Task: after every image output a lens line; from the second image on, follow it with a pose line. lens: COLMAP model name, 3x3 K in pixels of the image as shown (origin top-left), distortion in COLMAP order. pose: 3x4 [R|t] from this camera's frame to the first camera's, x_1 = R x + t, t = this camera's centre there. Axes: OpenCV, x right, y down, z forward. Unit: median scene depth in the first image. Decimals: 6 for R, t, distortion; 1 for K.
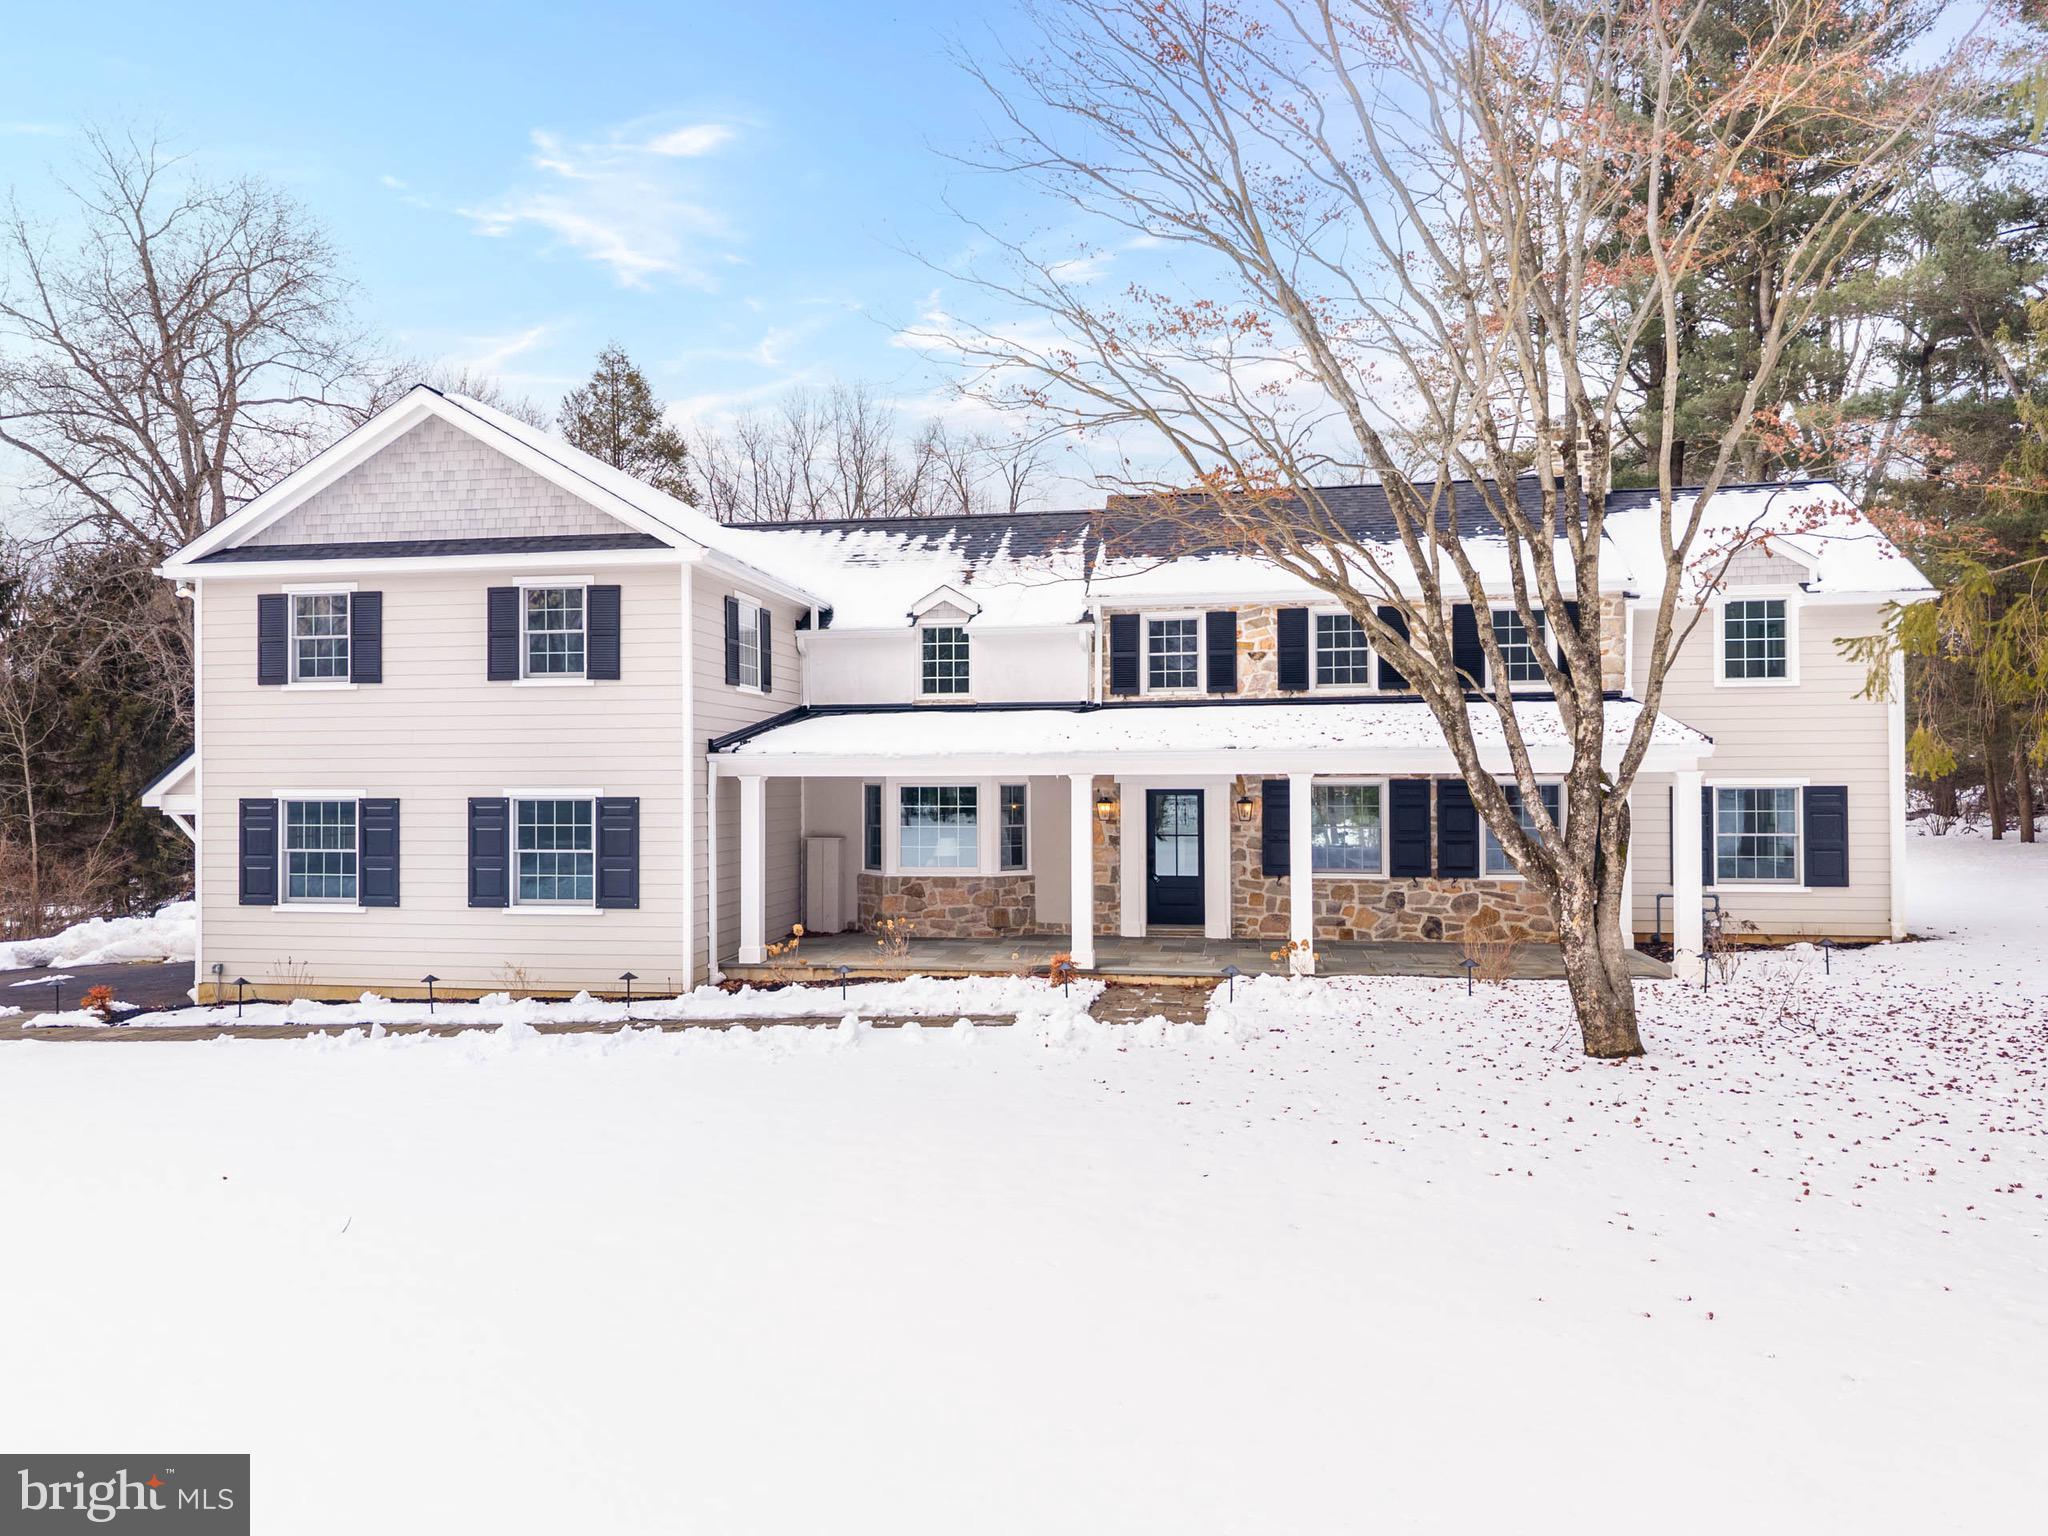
lens RADIAL K [[1394.1, 0, 980.7], [0, 1394.1, 756.9], [0, 0, 1]] dist [0.031237, -0.041168]
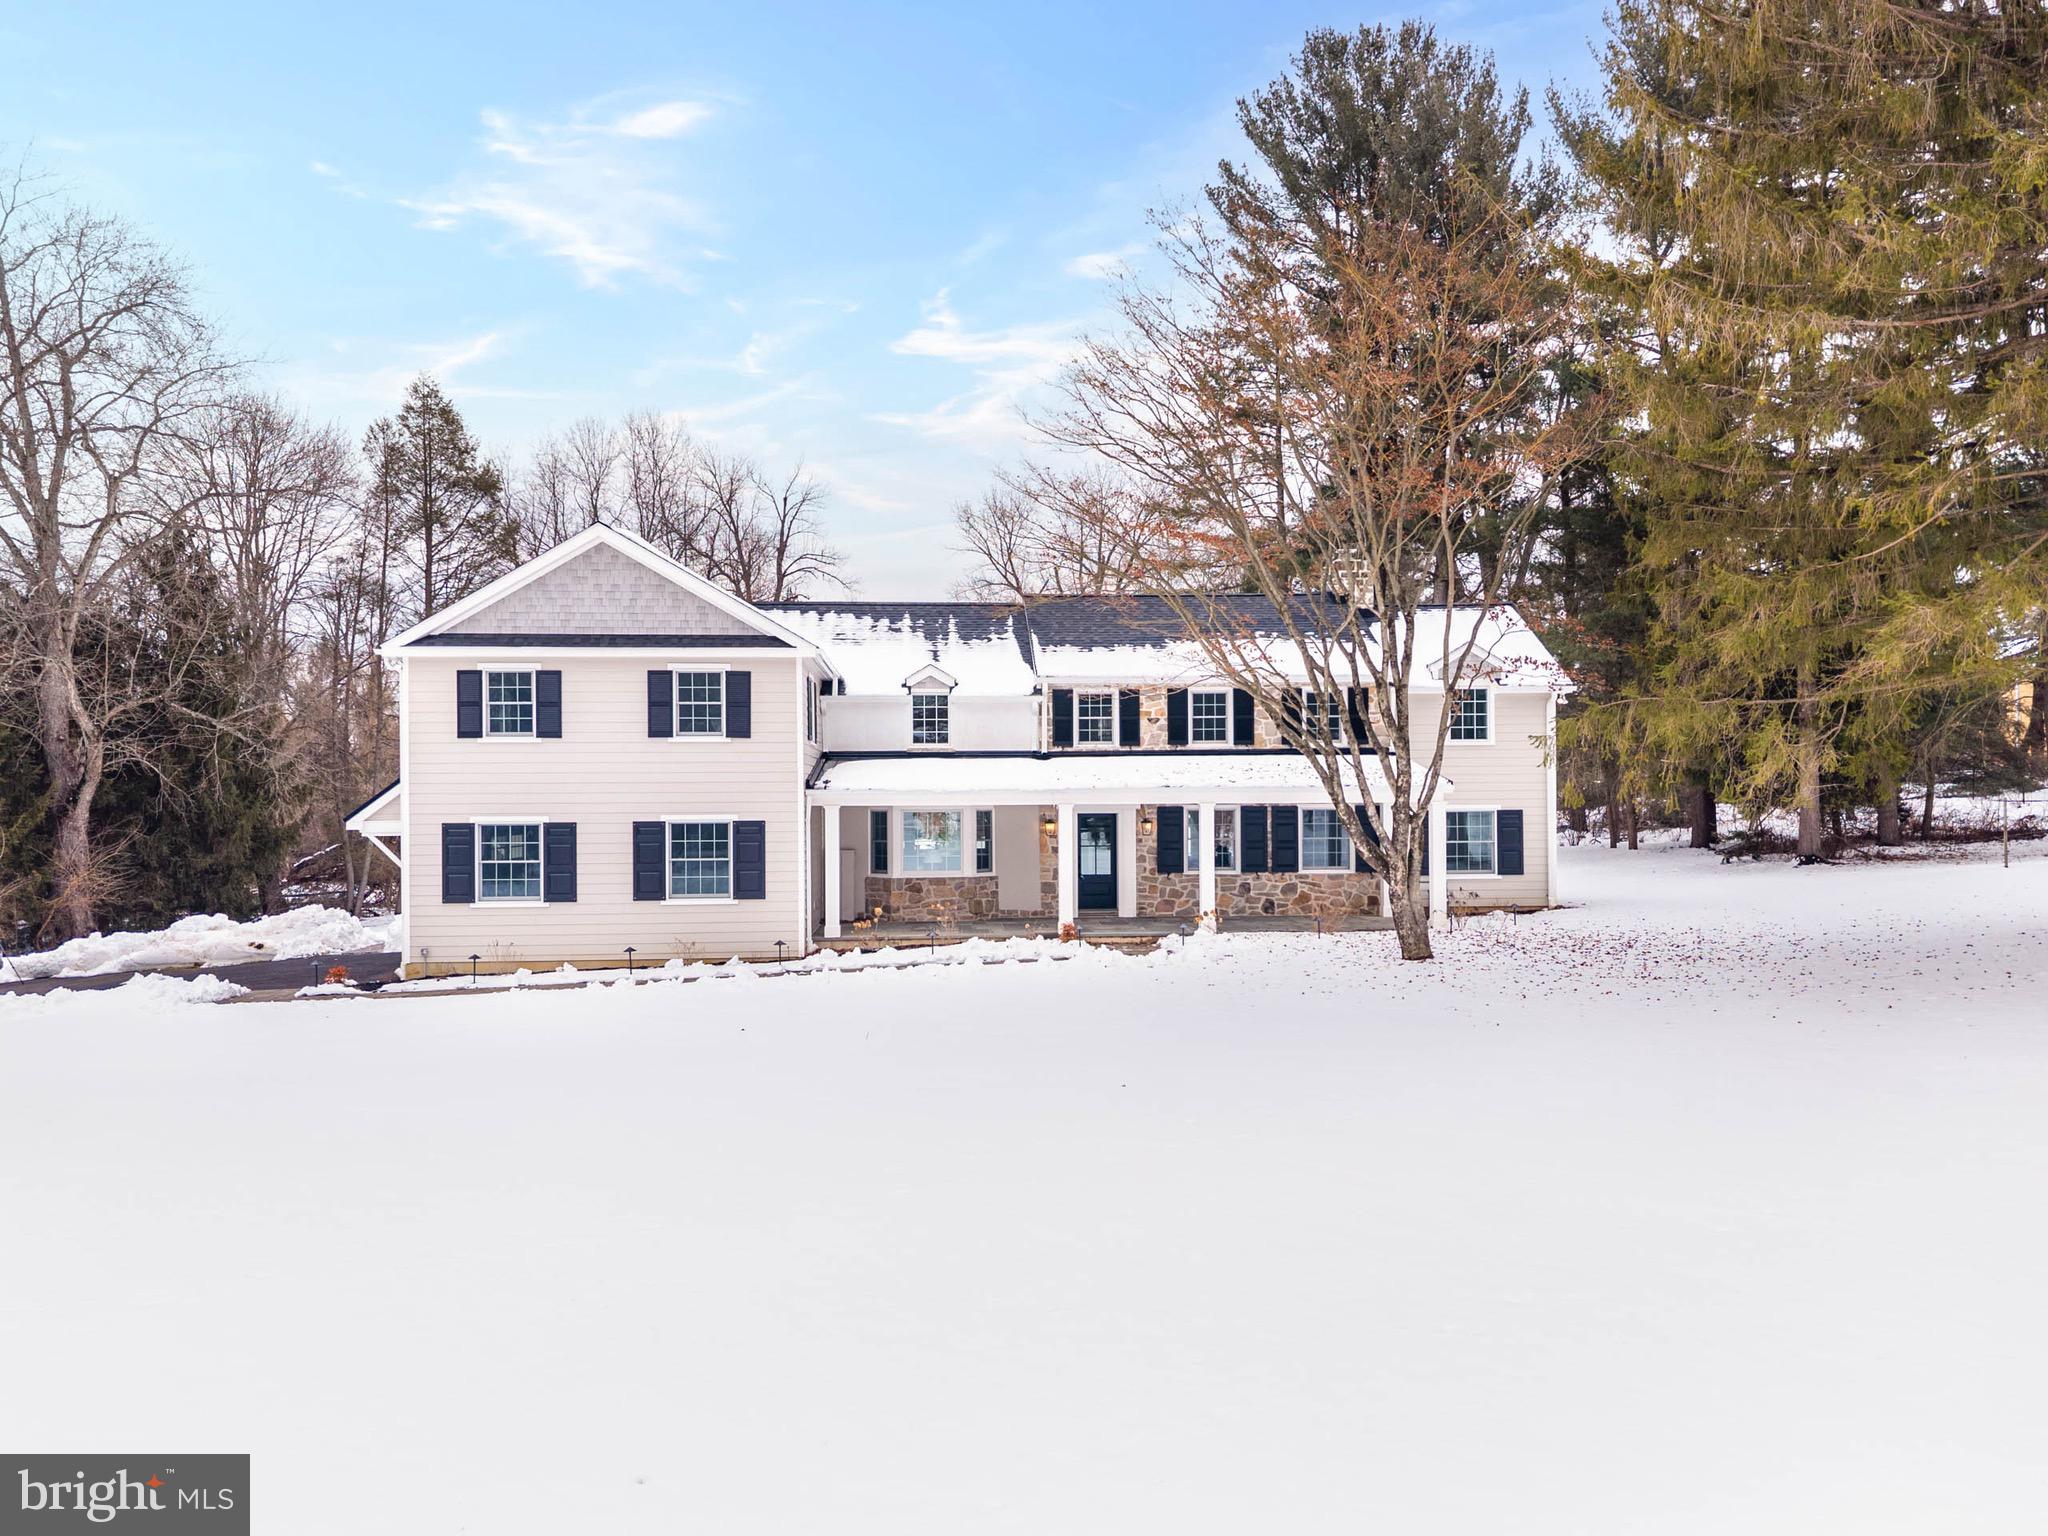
lens RADIAL K [[1510.7, 0, 975.0], [0, 1510.7, 774.0], [0, 0, 1]] dist [0.059967, -0.107429]
pose [[0.974580, 0.001985, 0.224031, -0.352282], [-0.001797, 0.999998, -0.001042, -0.016241], [-0.224033, 0.000613, 0.974581, -0.507560]]
